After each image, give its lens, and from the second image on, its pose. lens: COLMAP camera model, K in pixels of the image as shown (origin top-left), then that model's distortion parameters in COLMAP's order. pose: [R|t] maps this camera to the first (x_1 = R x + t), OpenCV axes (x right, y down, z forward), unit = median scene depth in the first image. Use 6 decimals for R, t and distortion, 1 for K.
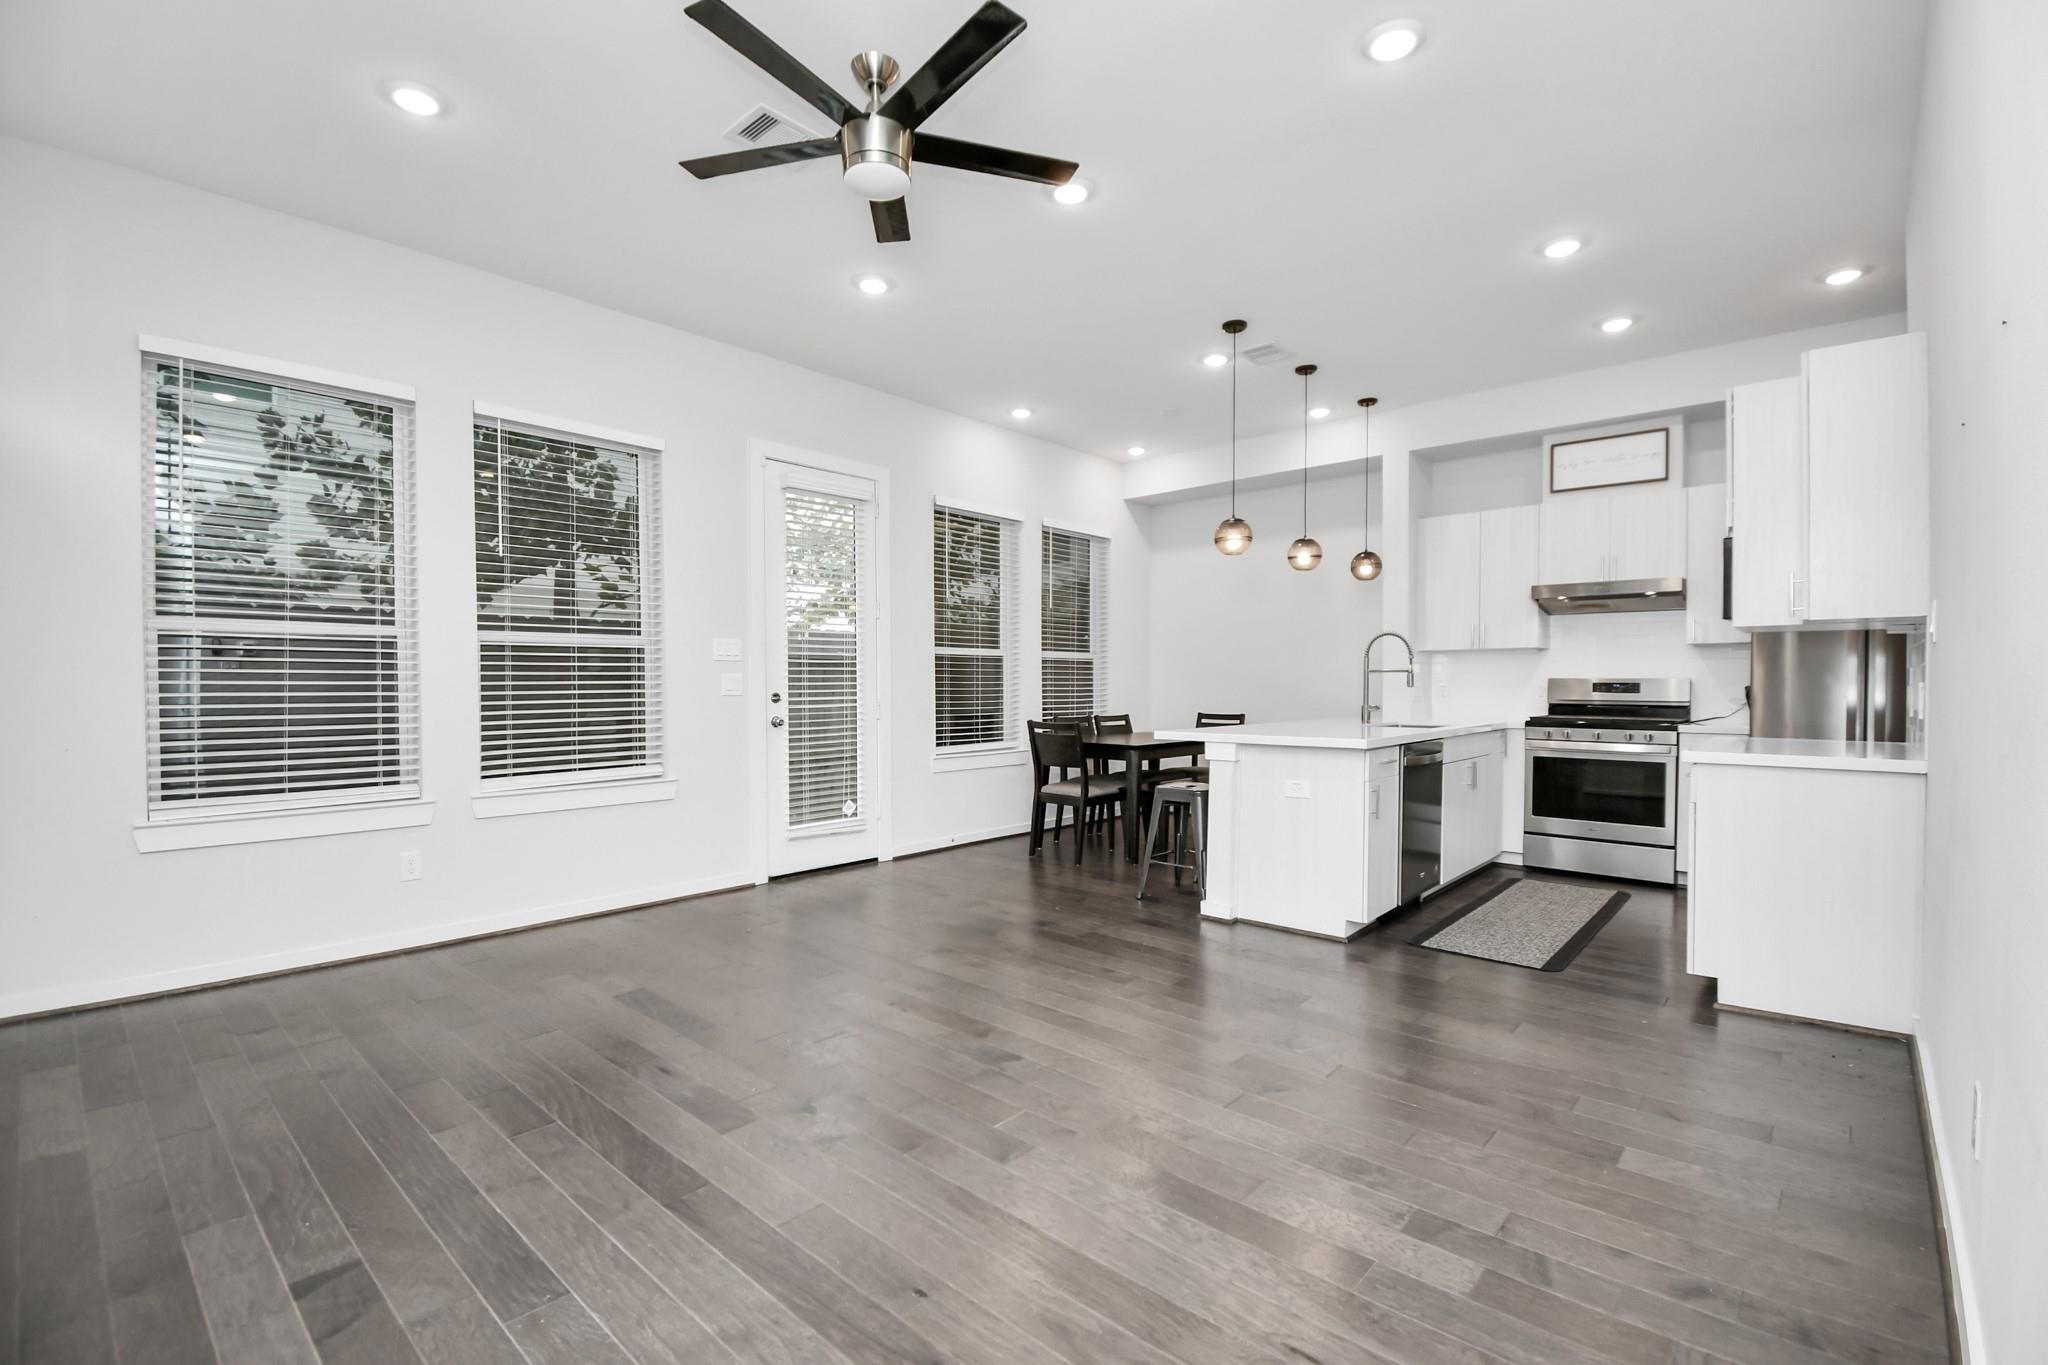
lens RADIAL K [[917.4, 0, 1035.2], [0, 917.4, 686.3], [0, 0, 1]] dist [0.000622, -0.000652]
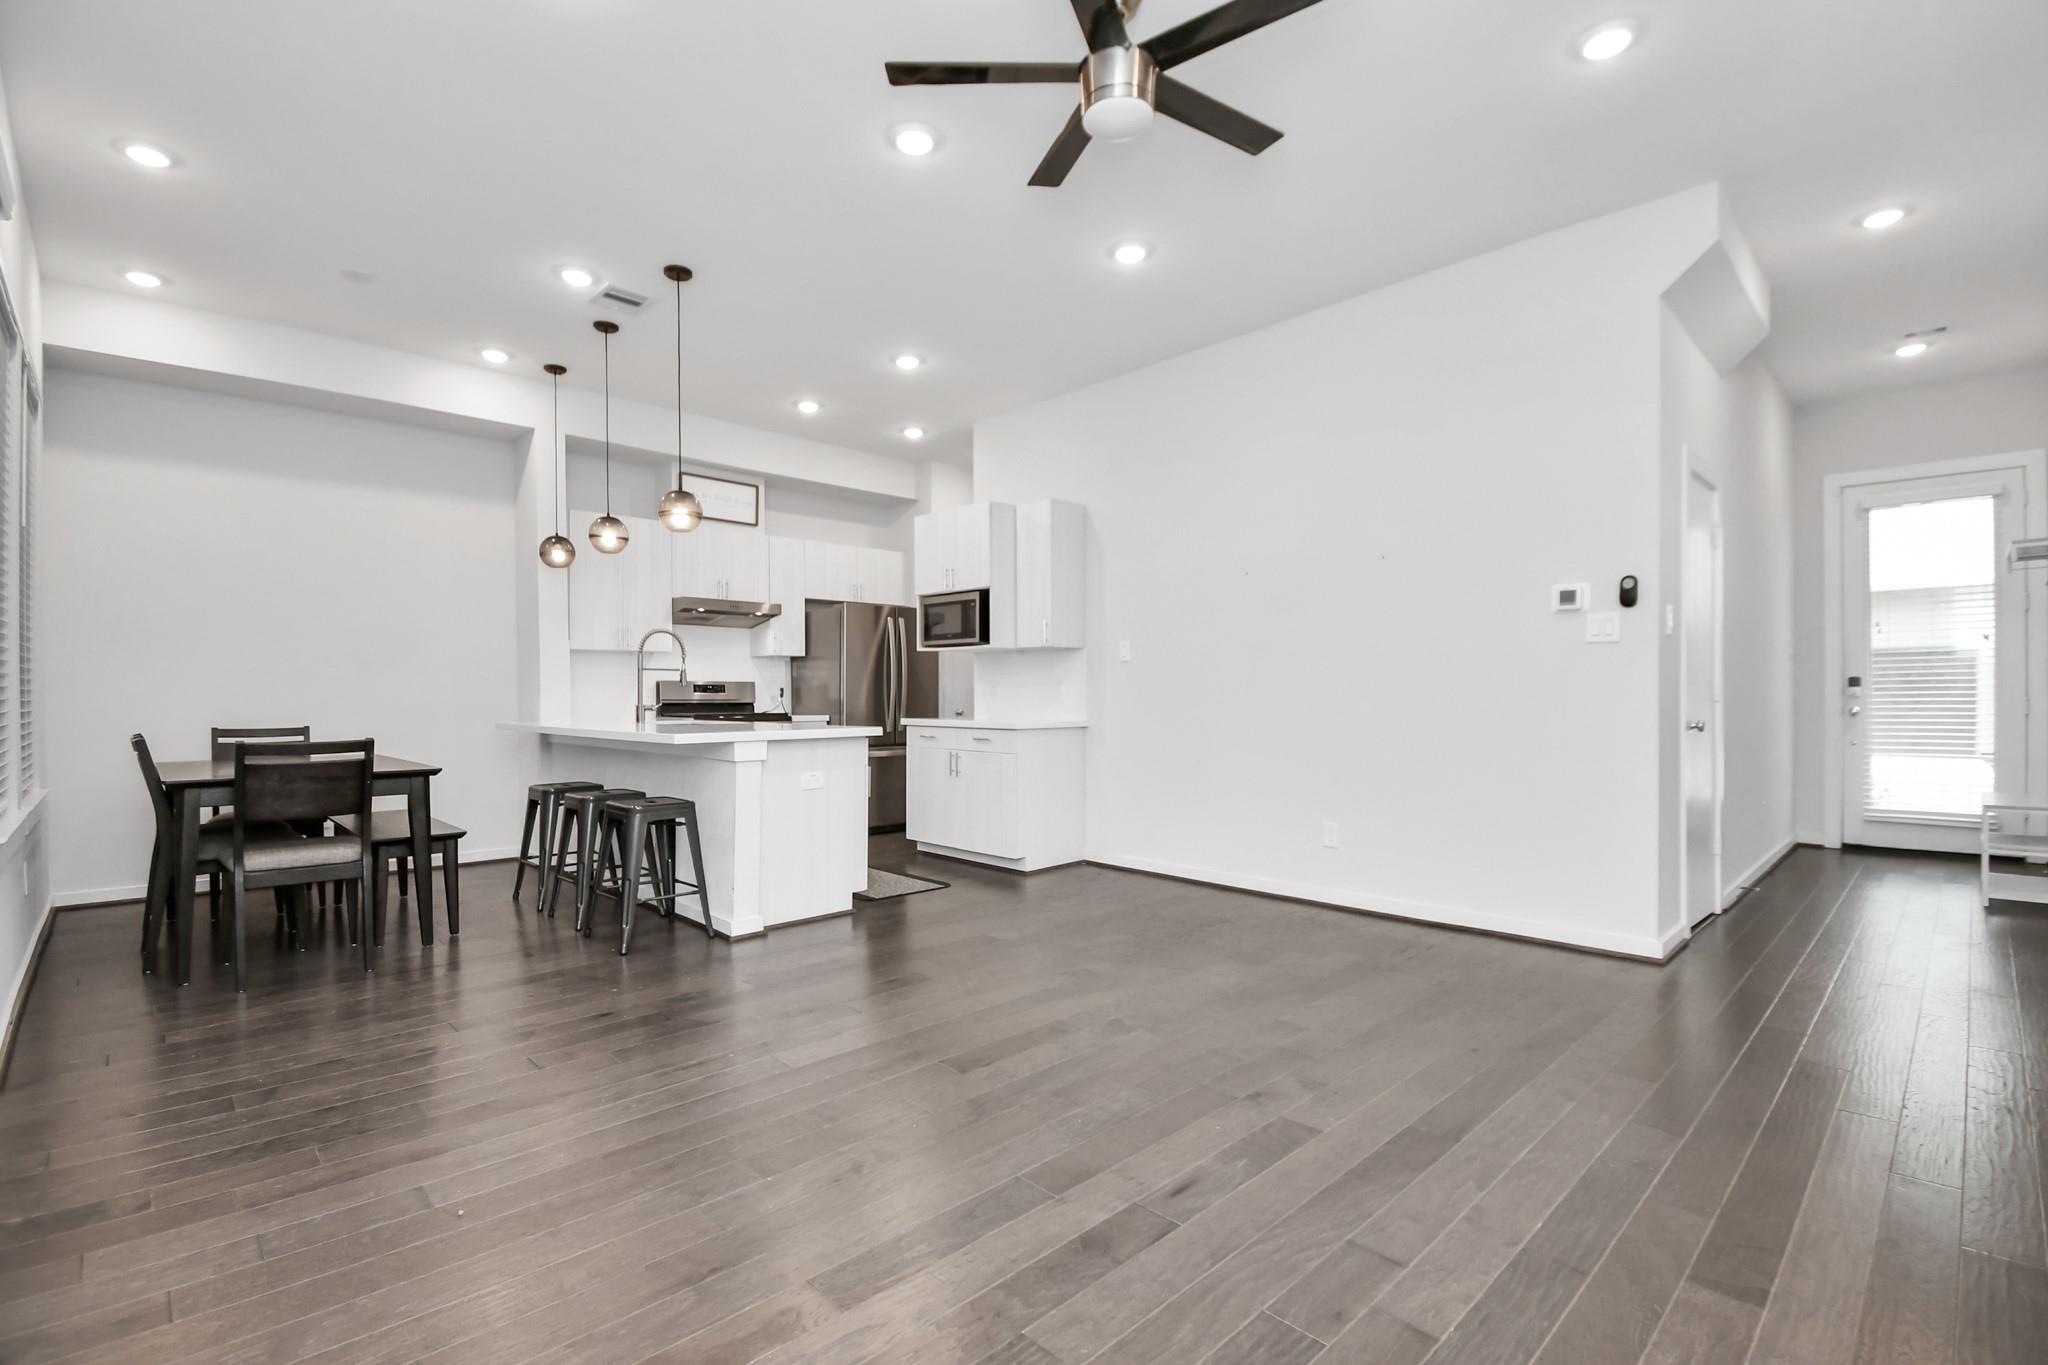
lens RADIAL K [[917.4, 0, 1041.9], [0, 917.4, 686.1], [0, 0, 1]] dist [0.000622, -0.000652]
pose [[0.063980, 0.009944, 0.997902, -0.700078], [0.006892, 0.999922, -0.010406, 0.018020], [-0.997927, 0.007544, 0.063907, 0.652744]]
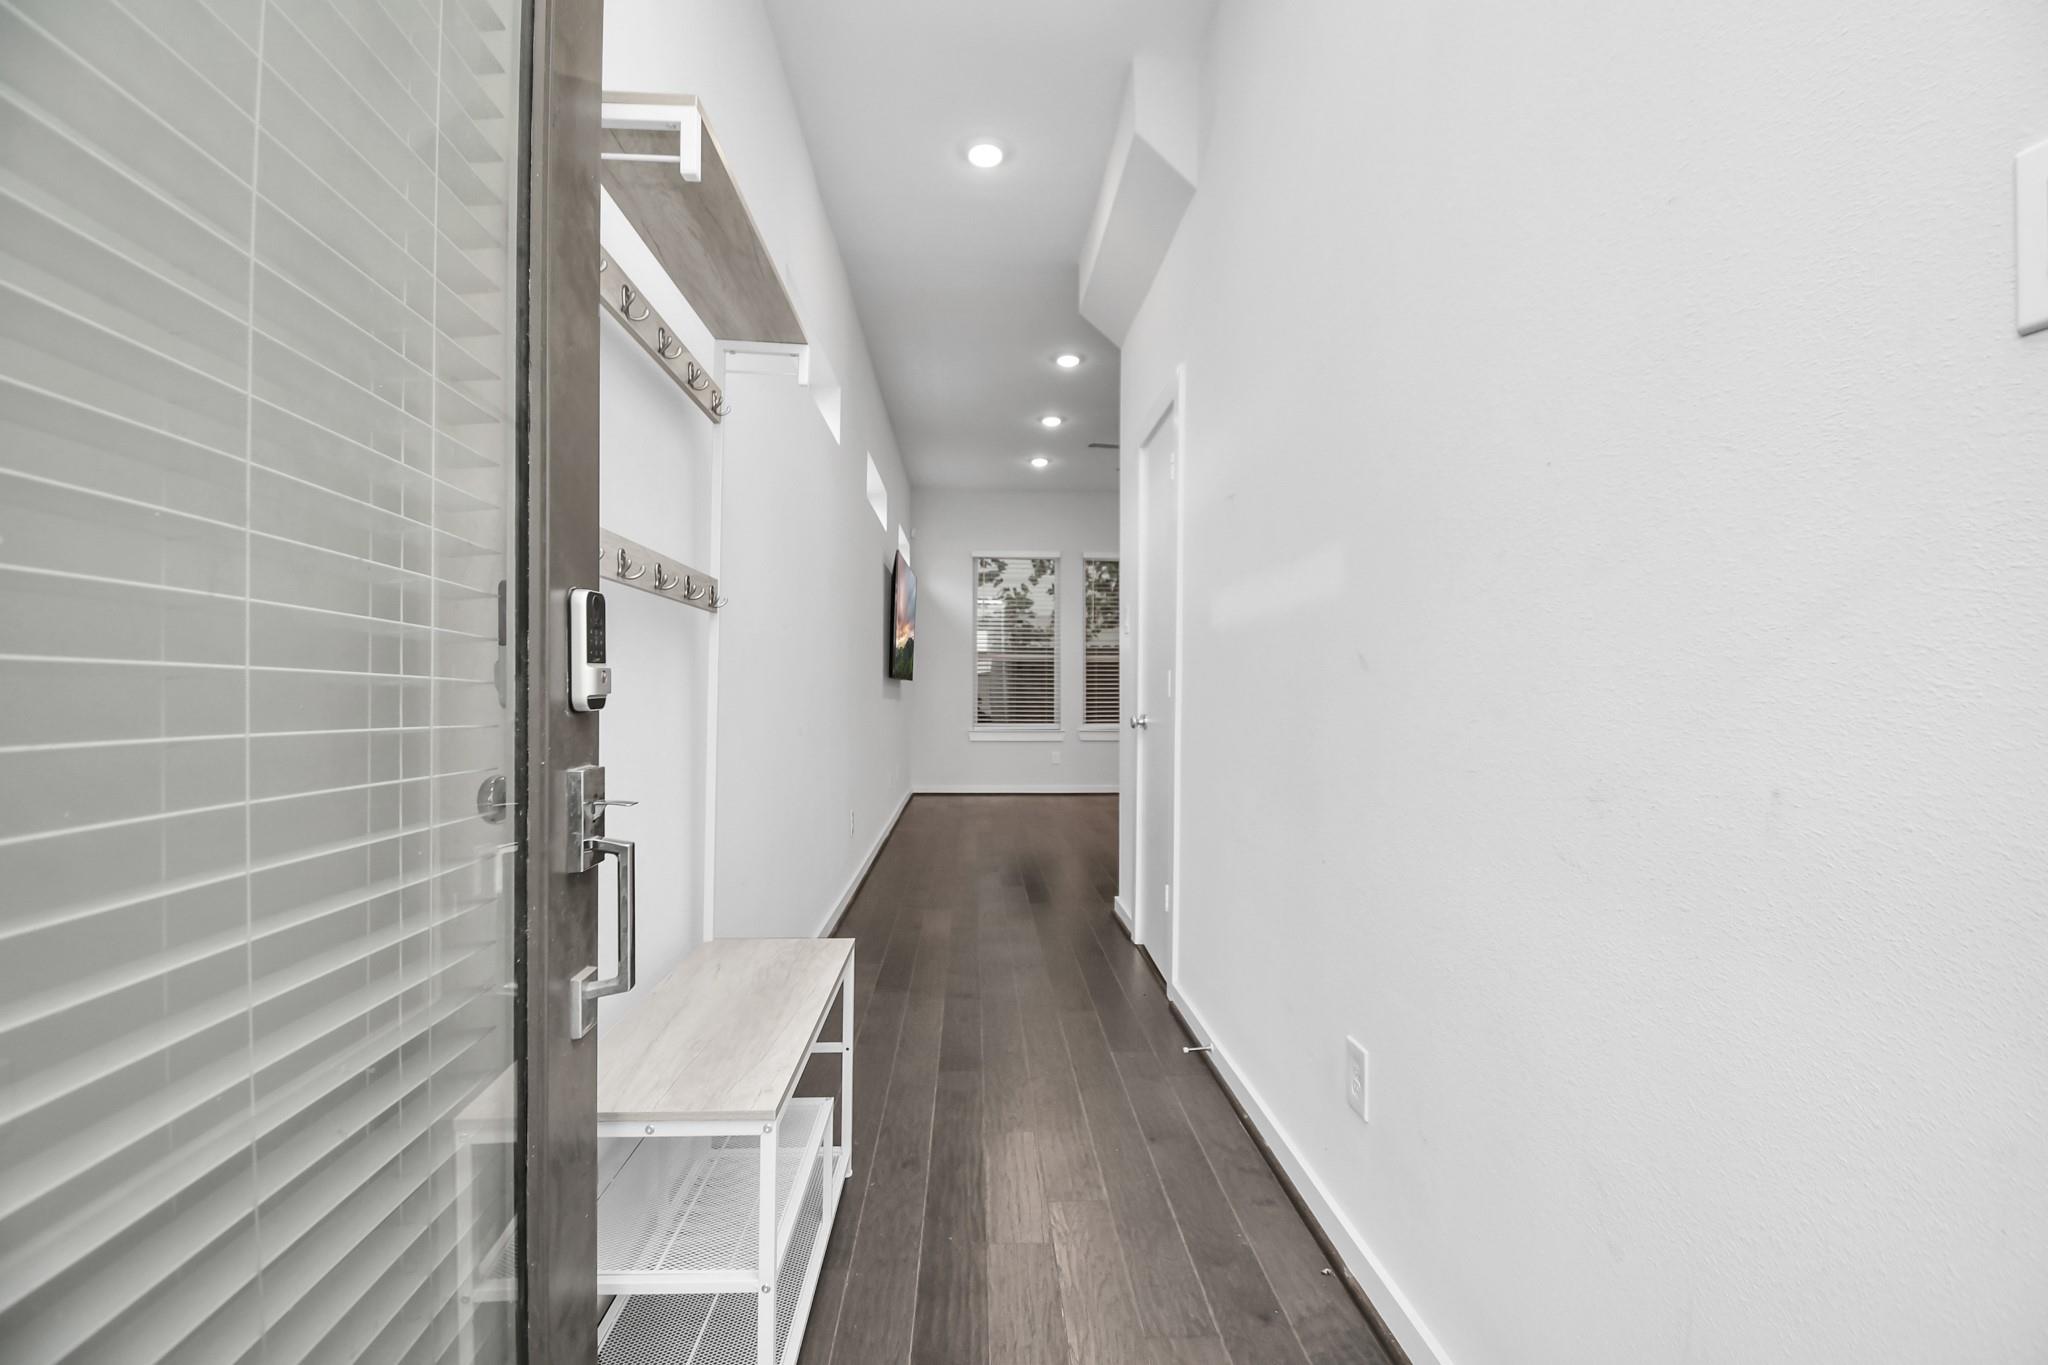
lens RADIAL K [[917.4, 0, 1024.3], [0, 917.4, 685.7], [0, 0, 1]] dist [0.000622, -0.000652]
pose [[0.706422, 0.003598, -0.707782, 0.436825], [-0.008928, 0.999953, -0.003828, 0.011077], [0.707735, 0.009023, 0.706421, -0.334506]]
